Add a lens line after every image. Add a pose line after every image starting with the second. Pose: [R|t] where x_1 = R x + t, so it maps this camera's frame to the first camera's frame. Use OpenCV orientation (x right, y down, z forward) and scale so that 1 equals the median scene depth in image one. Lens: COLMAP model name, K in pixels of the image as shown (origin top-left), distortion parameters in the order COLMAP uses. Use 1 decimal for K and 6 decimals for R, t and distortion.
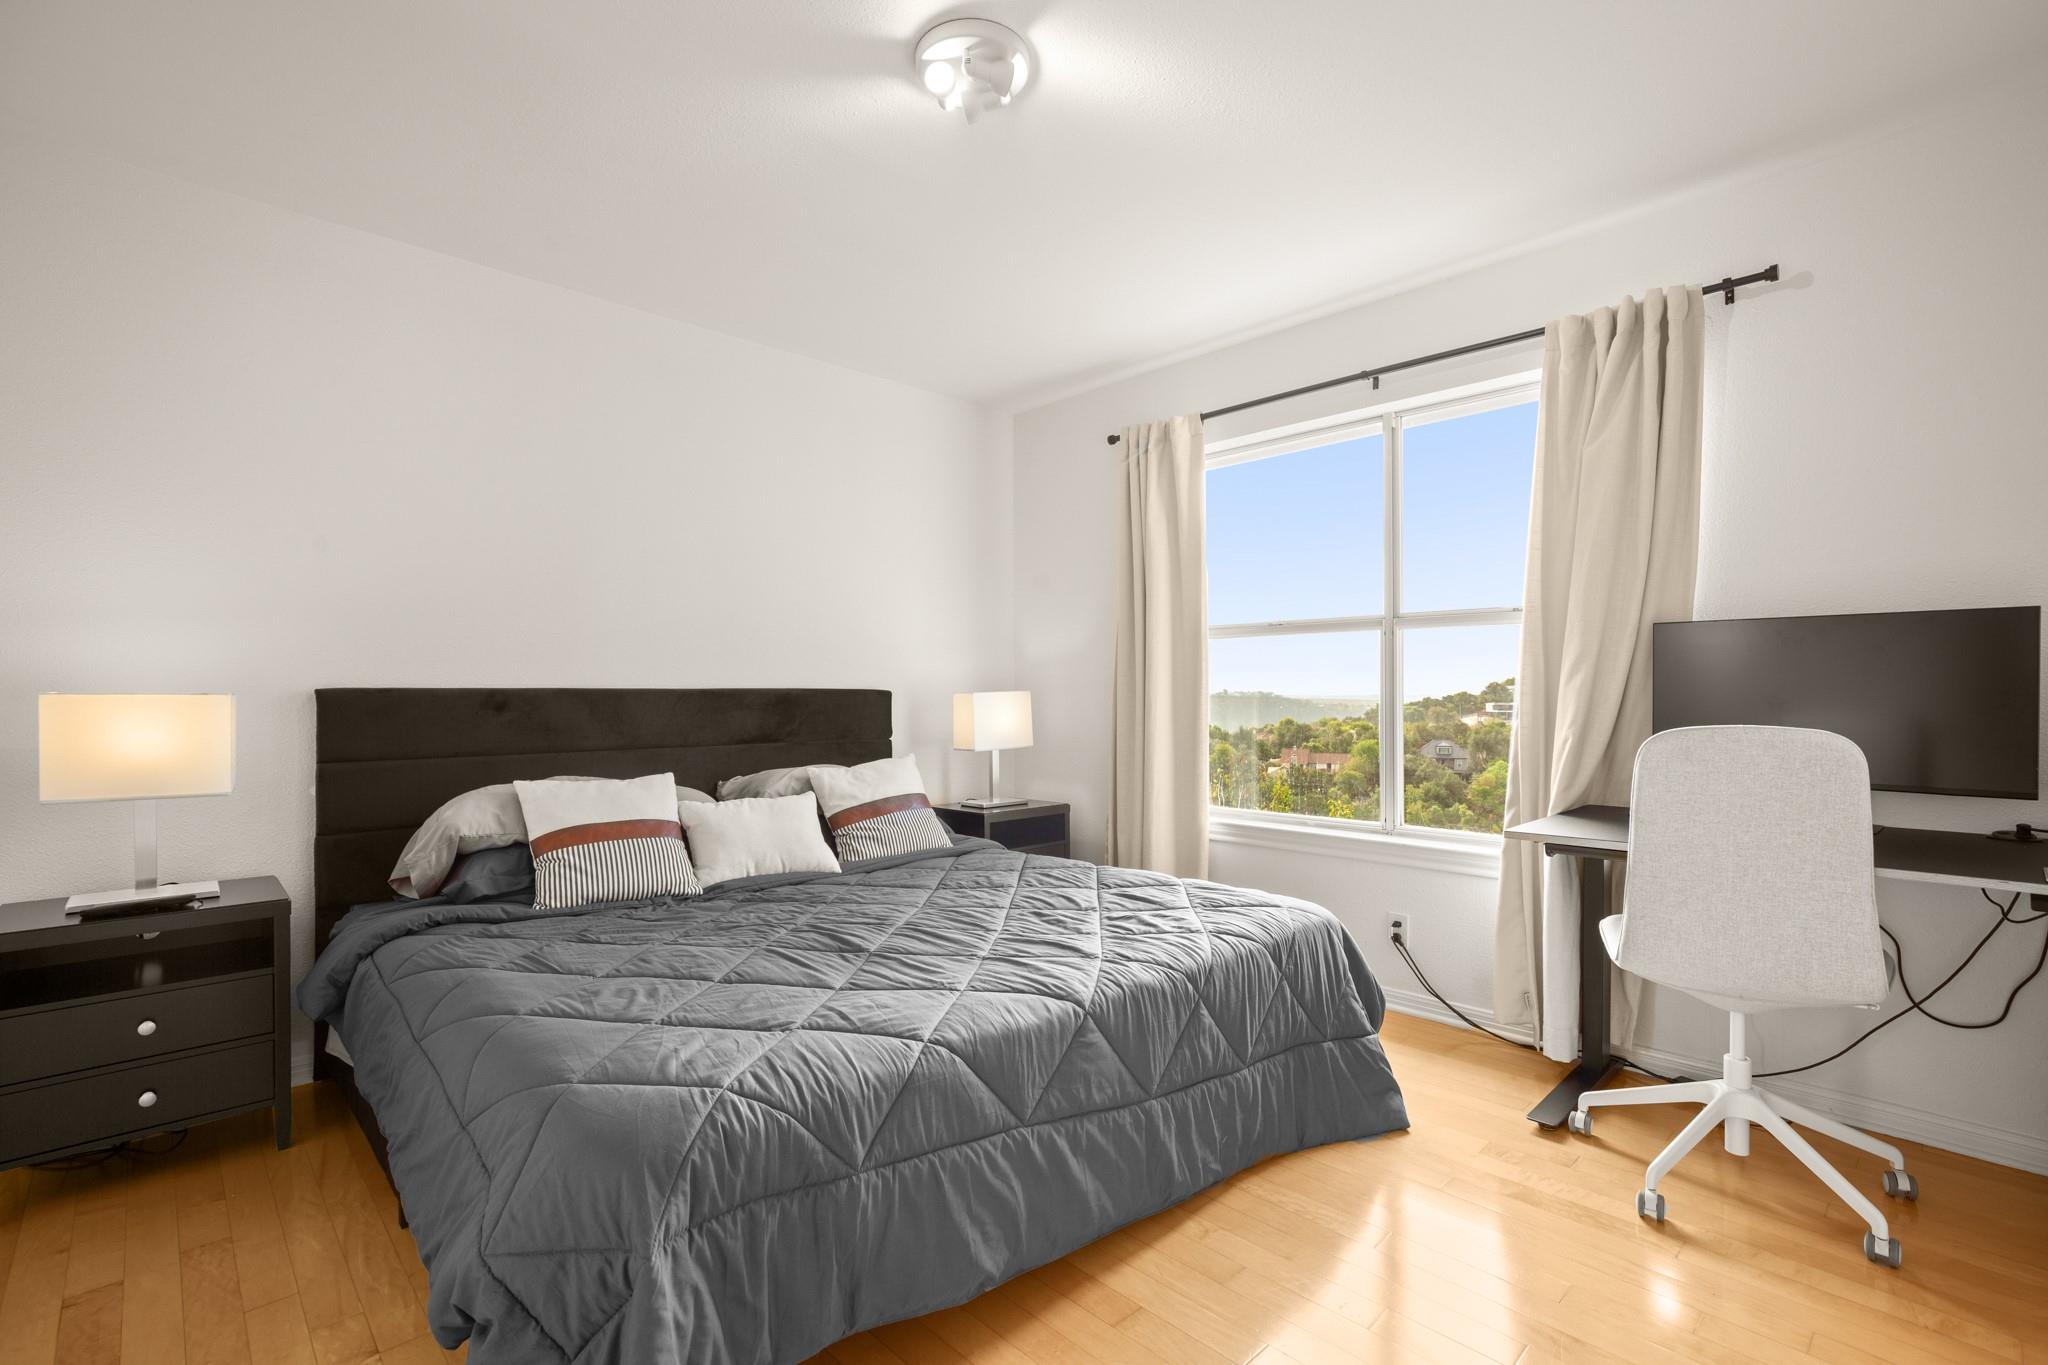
lens RADIAL K [[909.8, 0, 1024.0], [0, 909.8, 682.5], [0, 0, 1]] dist [-0.000379, -0.000099]
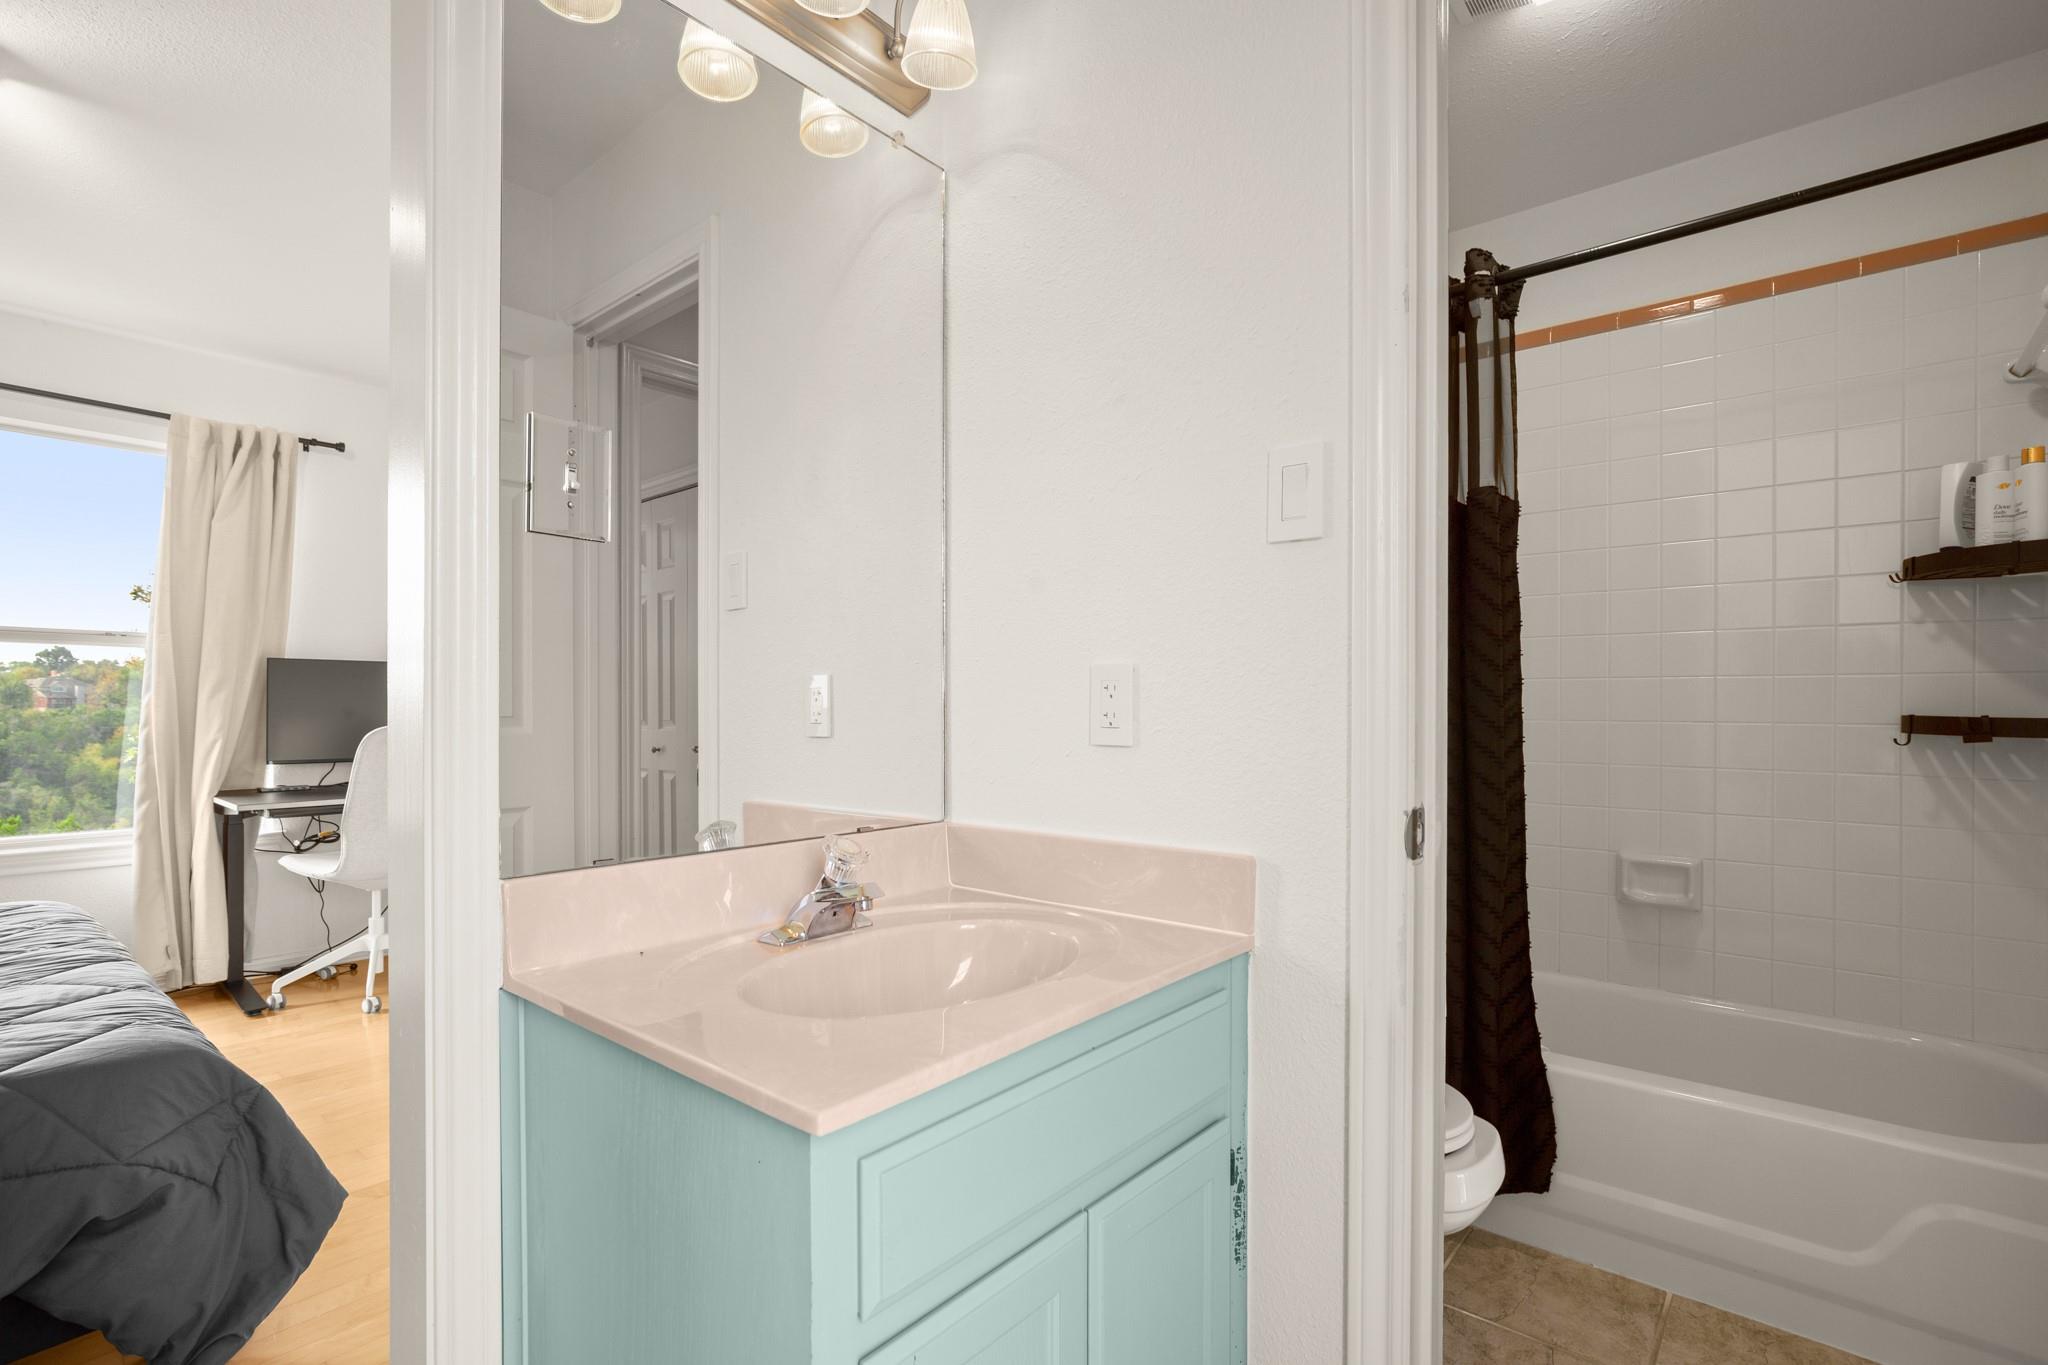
lens RADIAL K [[942.6, 0, 1024.0], [0, 942.6, 710.7], [0, 0, 1]] dist [-0.000268, -0.000057]
pose [[-0.094515, -0.006484, 0.995502, -0.908246], [-0.004814, 0.999970, 0.006056, 0.002042], [-0.995512, -0.004220, -0.094543, -0.048105]]
